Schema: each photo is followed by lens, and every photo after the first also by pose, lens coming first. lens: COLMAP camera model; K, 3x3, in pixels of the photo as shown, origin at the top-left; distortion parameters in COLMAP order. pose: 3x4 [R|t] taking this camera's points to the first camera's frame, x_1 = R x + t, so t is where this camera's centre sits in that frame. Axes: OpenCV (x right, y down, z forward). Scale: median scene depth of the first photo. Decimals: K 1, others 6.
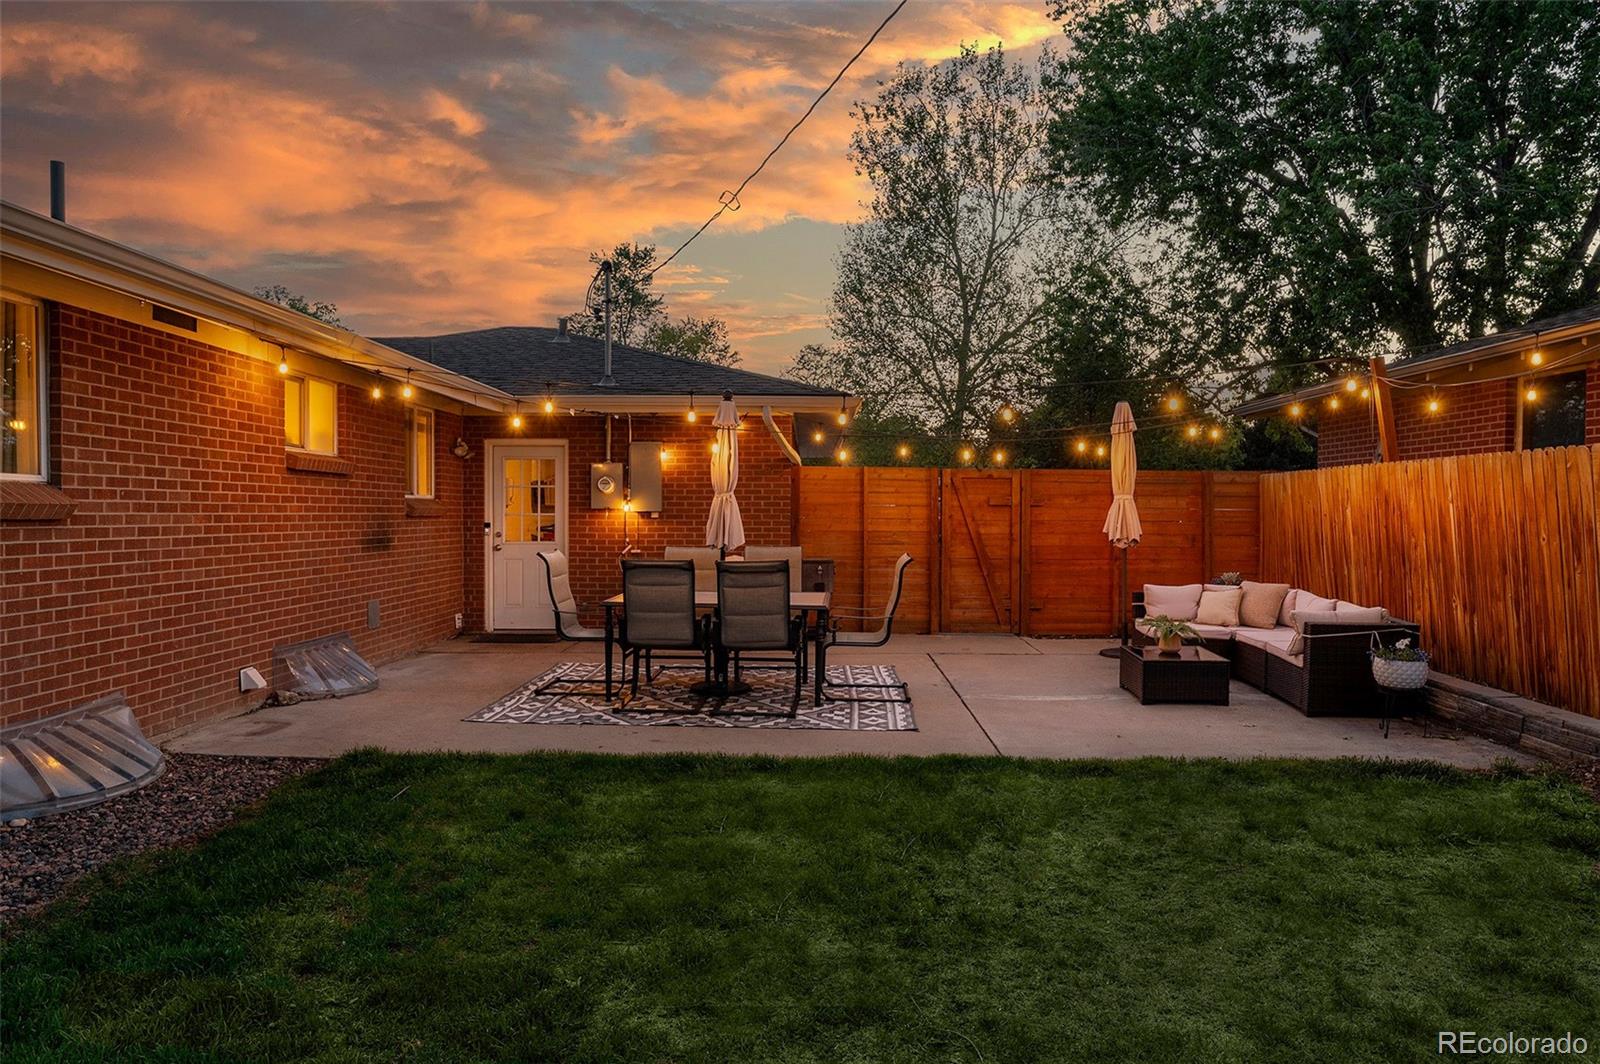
lens RADIAL K [[986.5, 0, 800.0], [0, 986.5, 532.0], [0, 0, 1]] dist [0.003956, -0.000740]
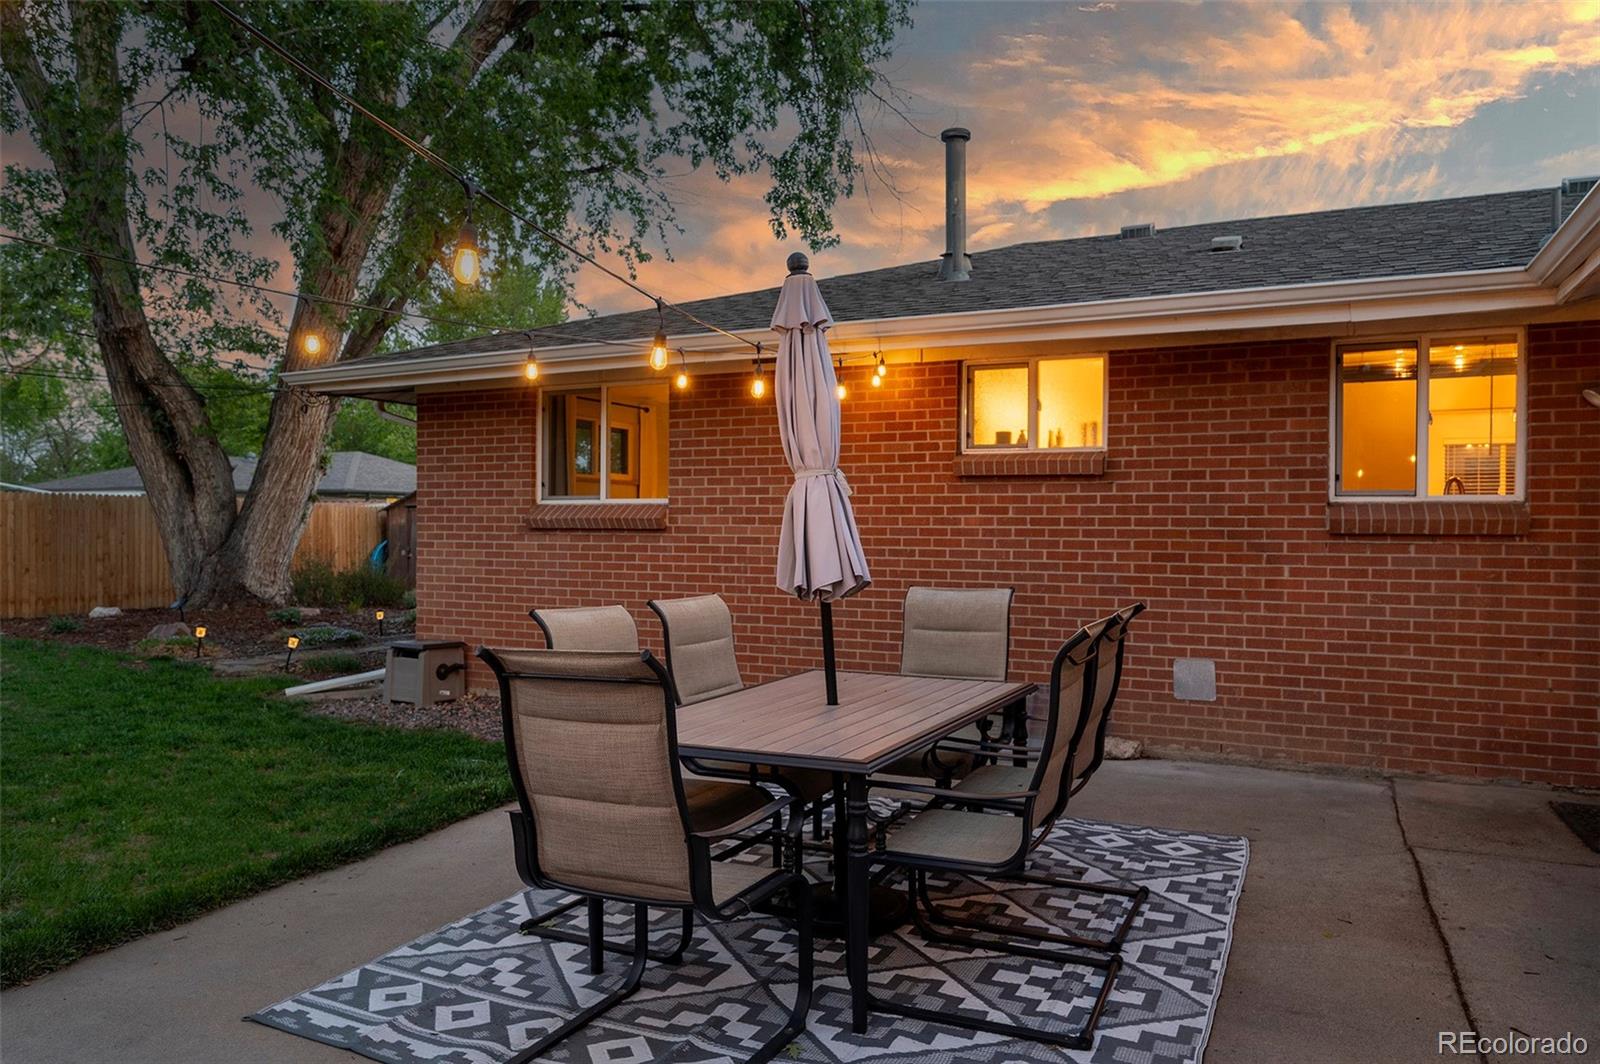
lens RADIAL K [[1072.2, 0, 800.0], [0, 1072.2, 532.0], [0, 0, 1]] dist [0.000267, 0.000003]
pose [[-0.408328, -0.004480, -0.912824, 0.340376], [-0.025662, 0.999649, 0.006573, -0.014022], [0.912475, 0.026109, -0.408299, 1.057599]]
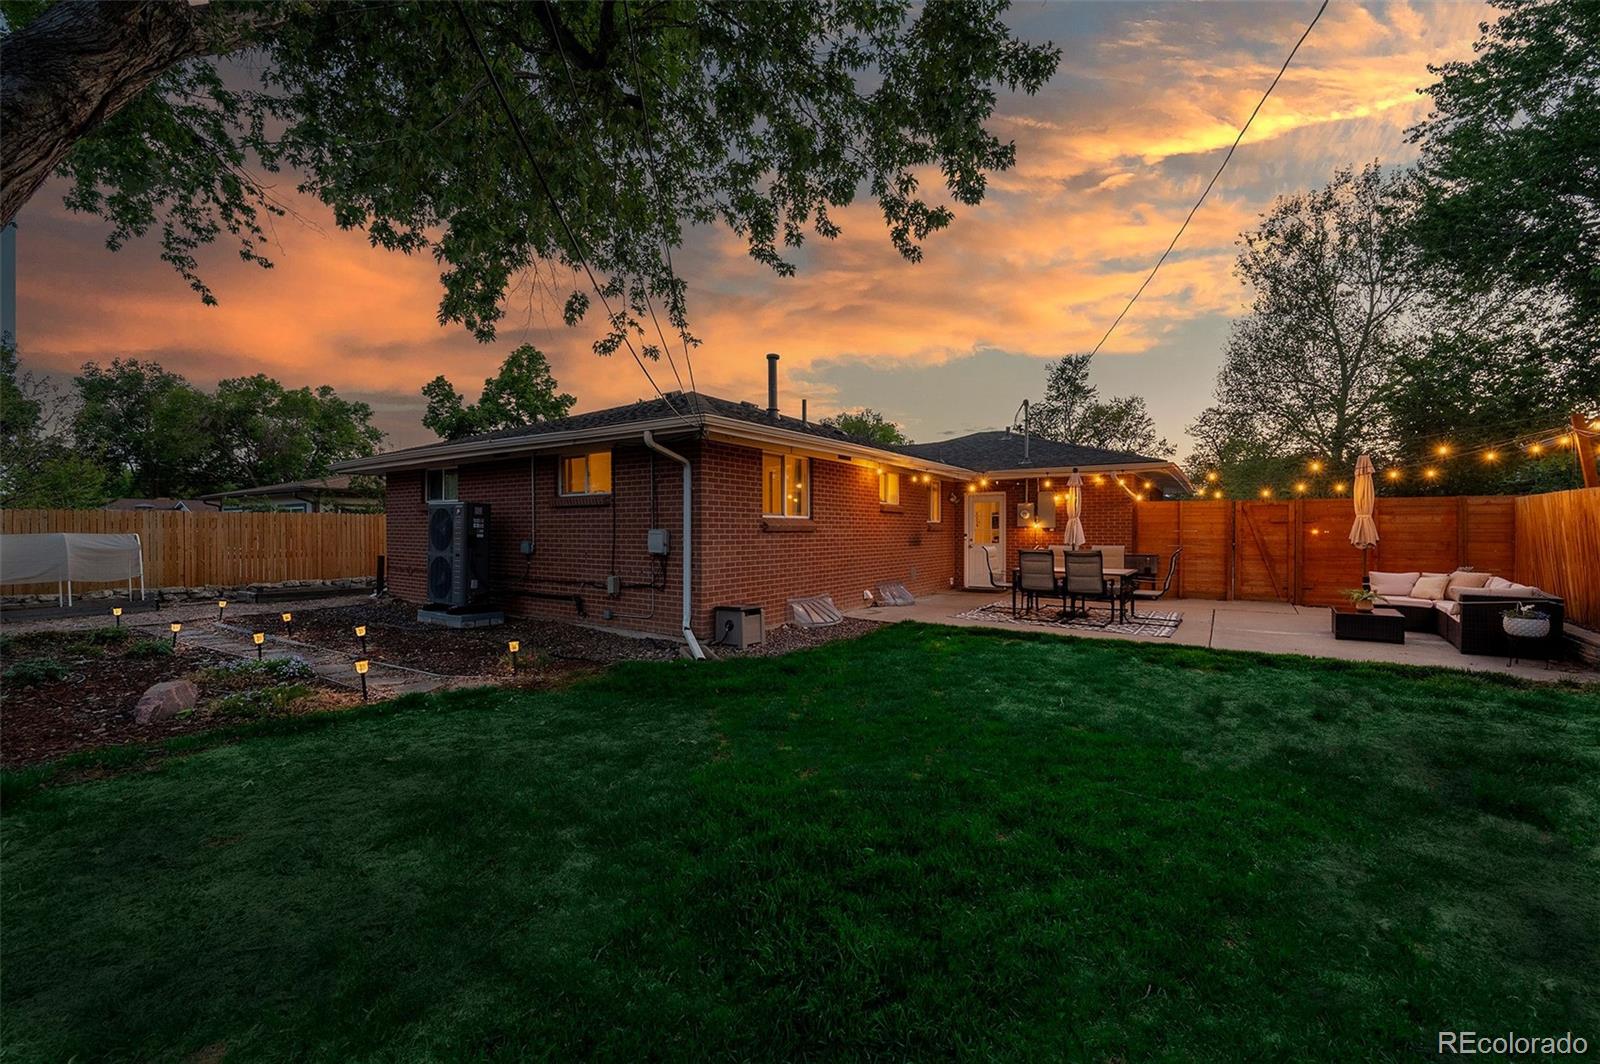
lens RADIAL K [[618.3, 0, 800.0], [0, 618.3, 532.0], [0, 0, 1]] dist [-0.002263, -0.000064]
pose [[0.829210, -0.003526, -0.558926, 0.144845], [-0.006230, 0.999860, -0.015551, 0.010894], [0.558902, 0.016377, 0.829072, -0.320545]]
